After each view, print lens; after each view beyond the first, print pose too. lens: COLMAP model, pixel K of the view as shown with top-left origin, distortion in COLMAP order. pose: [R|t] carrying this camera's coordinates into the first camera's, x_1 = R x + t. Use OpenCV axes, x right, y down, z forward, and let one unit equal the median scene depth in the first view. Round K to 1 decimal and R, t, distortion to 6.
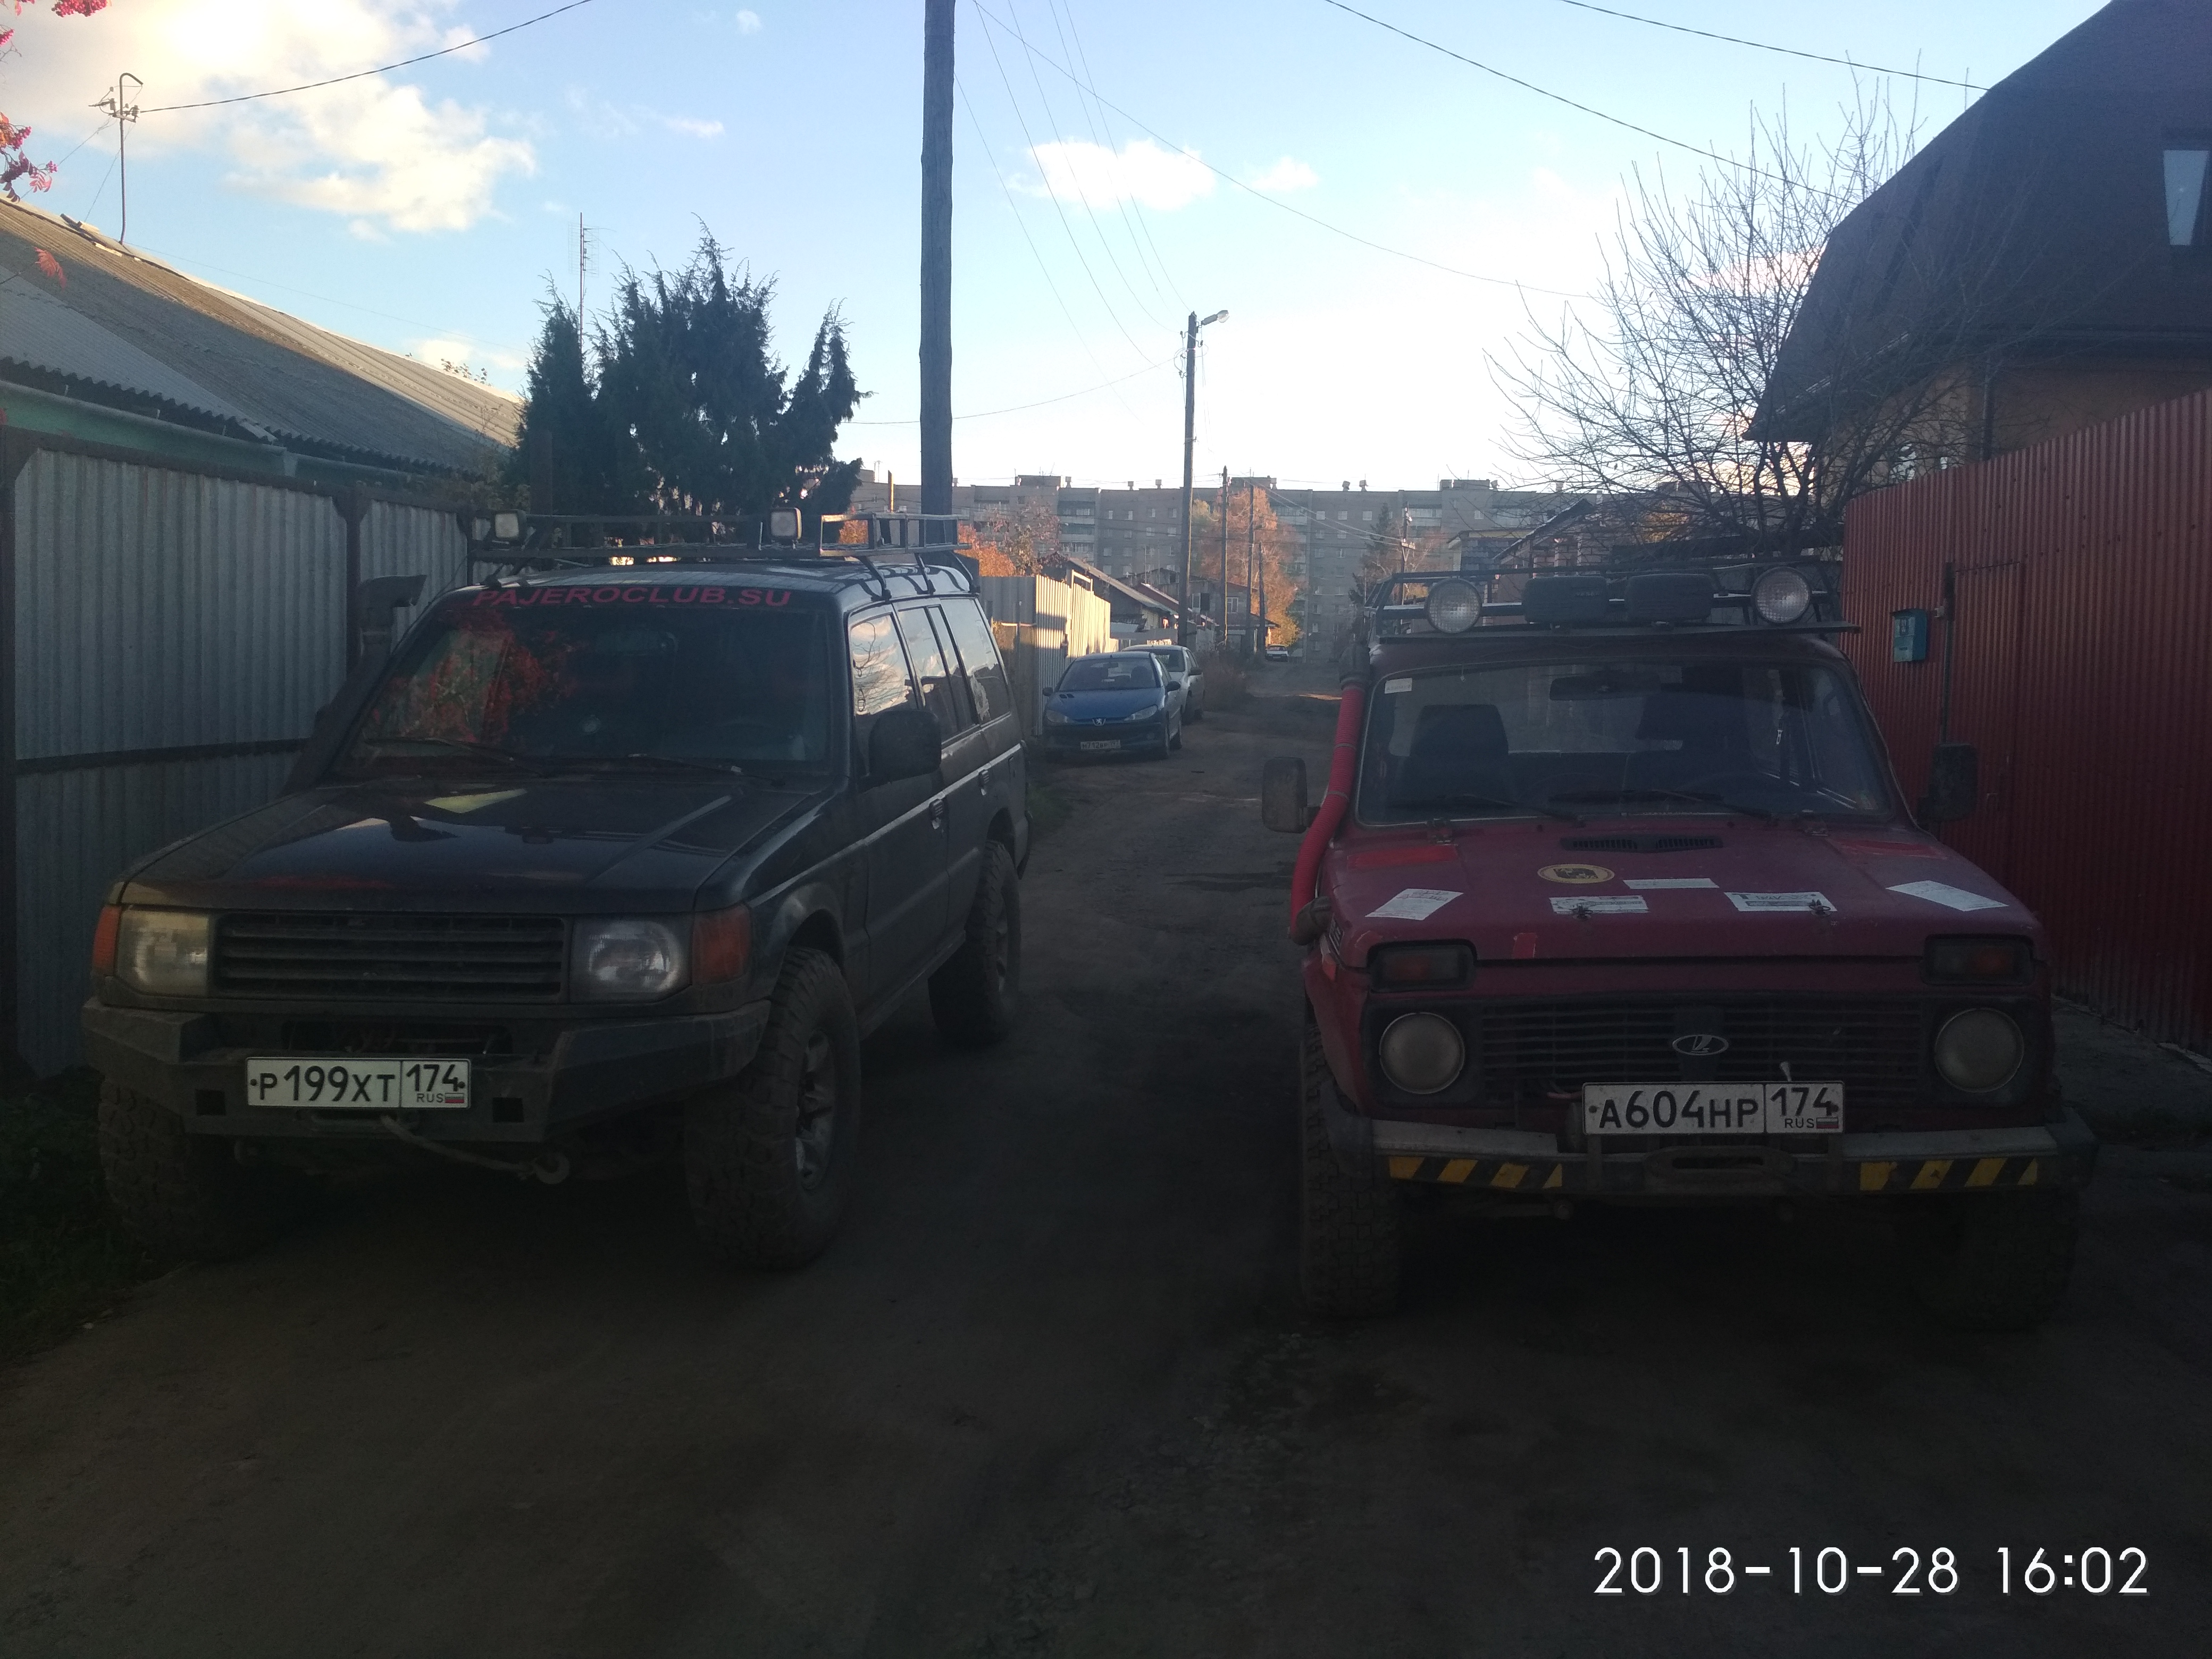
lens RADIAL K [[1965.2, 0, 1104.8], [0, 1965.2, 879.0], [0, 0, 1]] dist [0.108269, -0.202504]
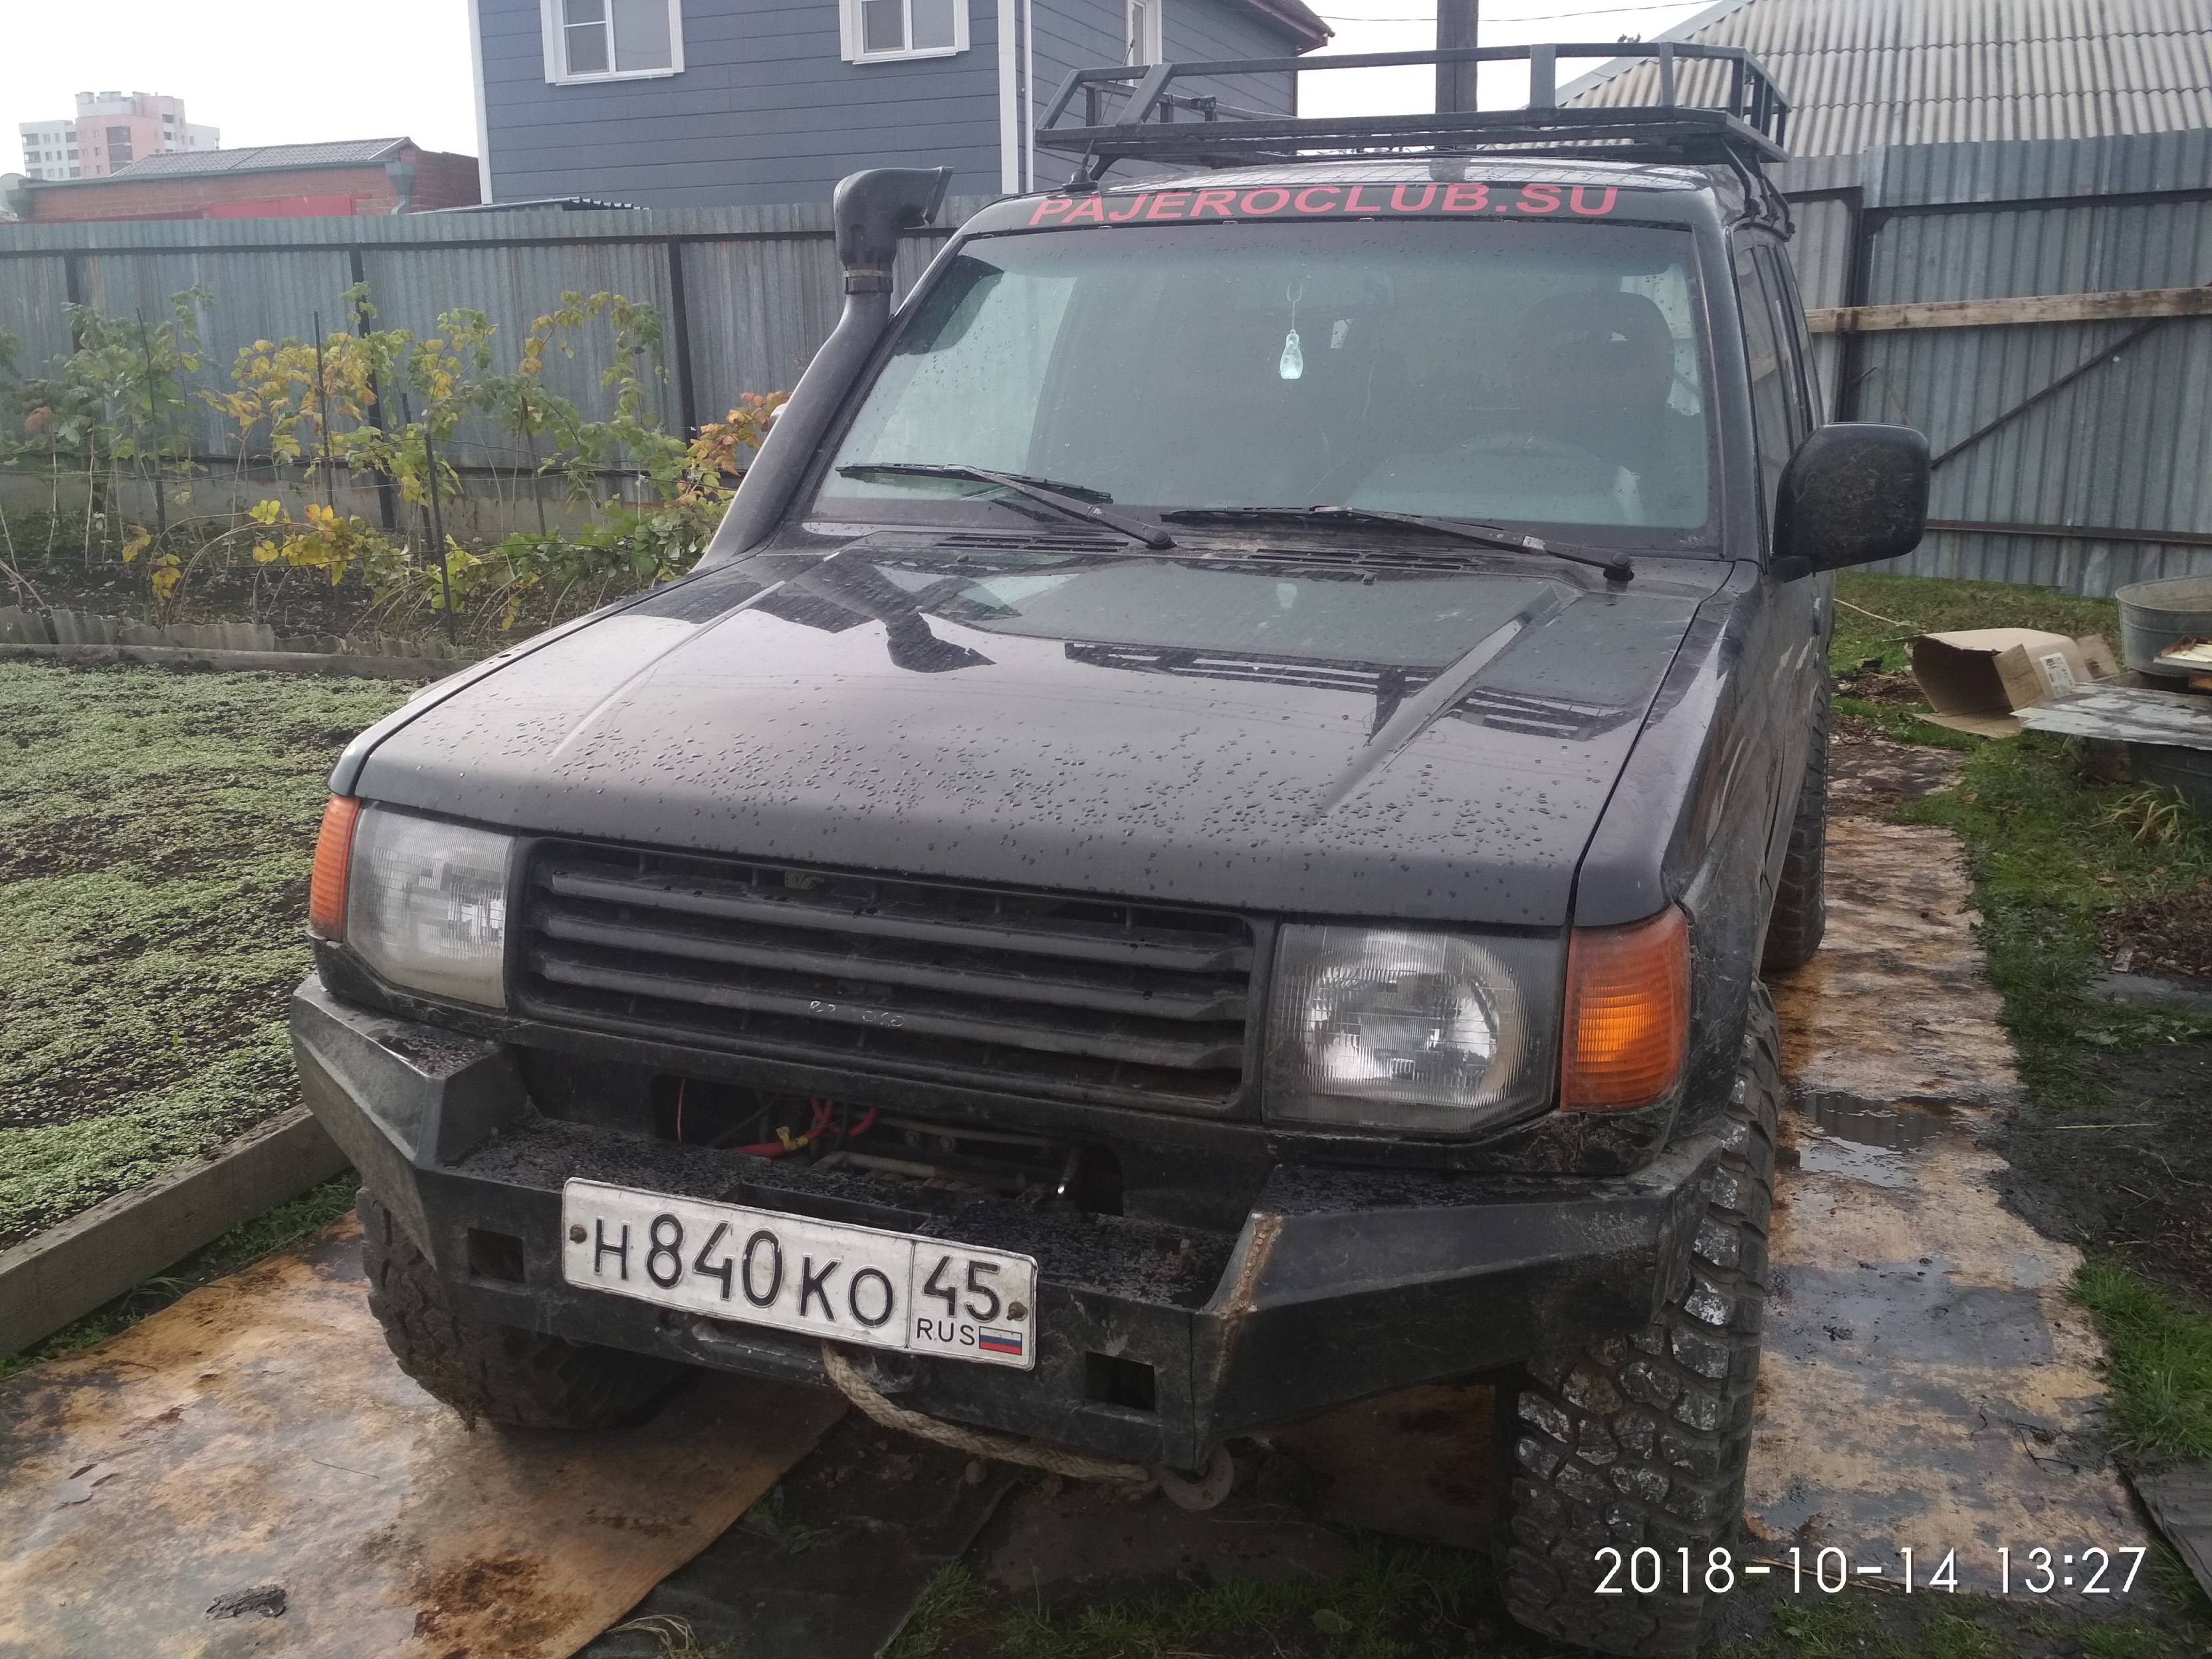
lens RADIAL K [[1965.2, 0, 1104.8], [0, 1965.2, 879.0], [0, 0, 1]] dist [0.108269, -0.202504]
pose [[0.971346, 0.072603, -0.226307, -0.156834], [-0.041850, 0.989569, 0.137846, -0.032631], [0.233955, -0.124426, 0.964253, 0.440188]]
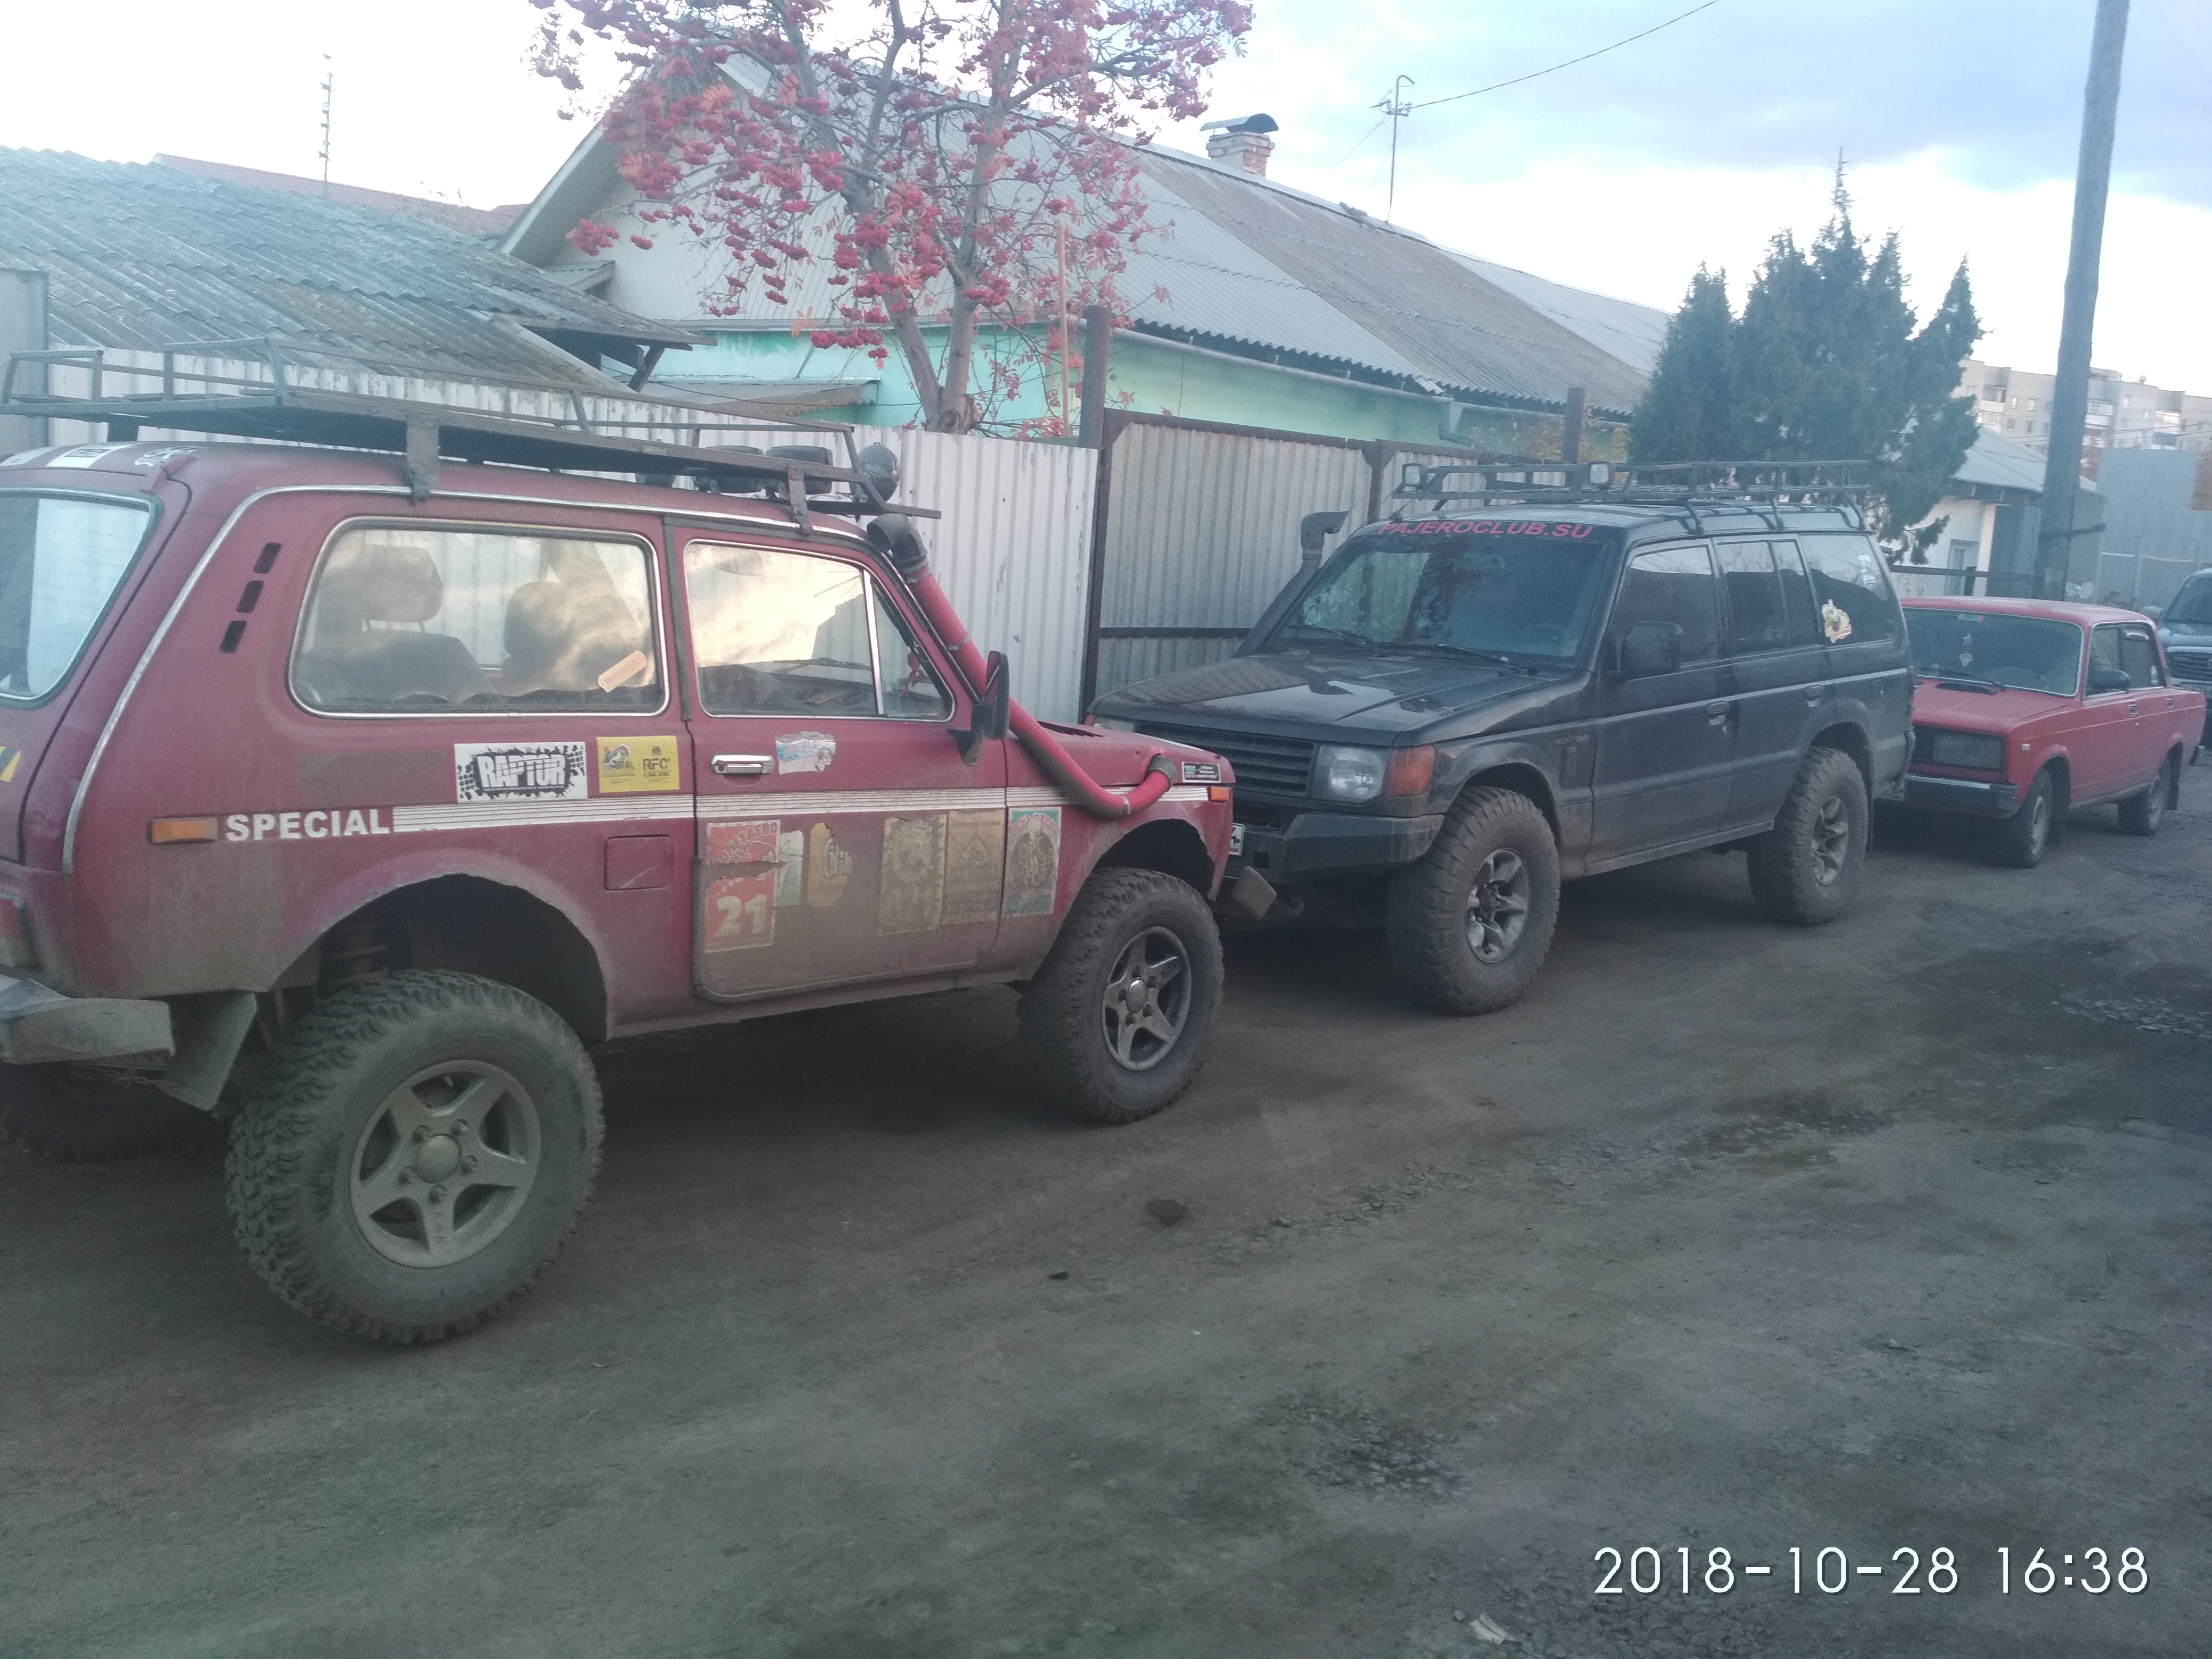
lens RADIAL K [[1965.2, 0, 1104.8], [0, 1965.2, 879.0], [0, 0, 1]] dist [0.108269, -0.202504]
pose [[0.808161, 0.127681, -0.574955, 0.346217], [-0.107062, 0.991802, 0.069765, 0.025578], [0.579149, 0.005175, 0.815205, -0.231643]]
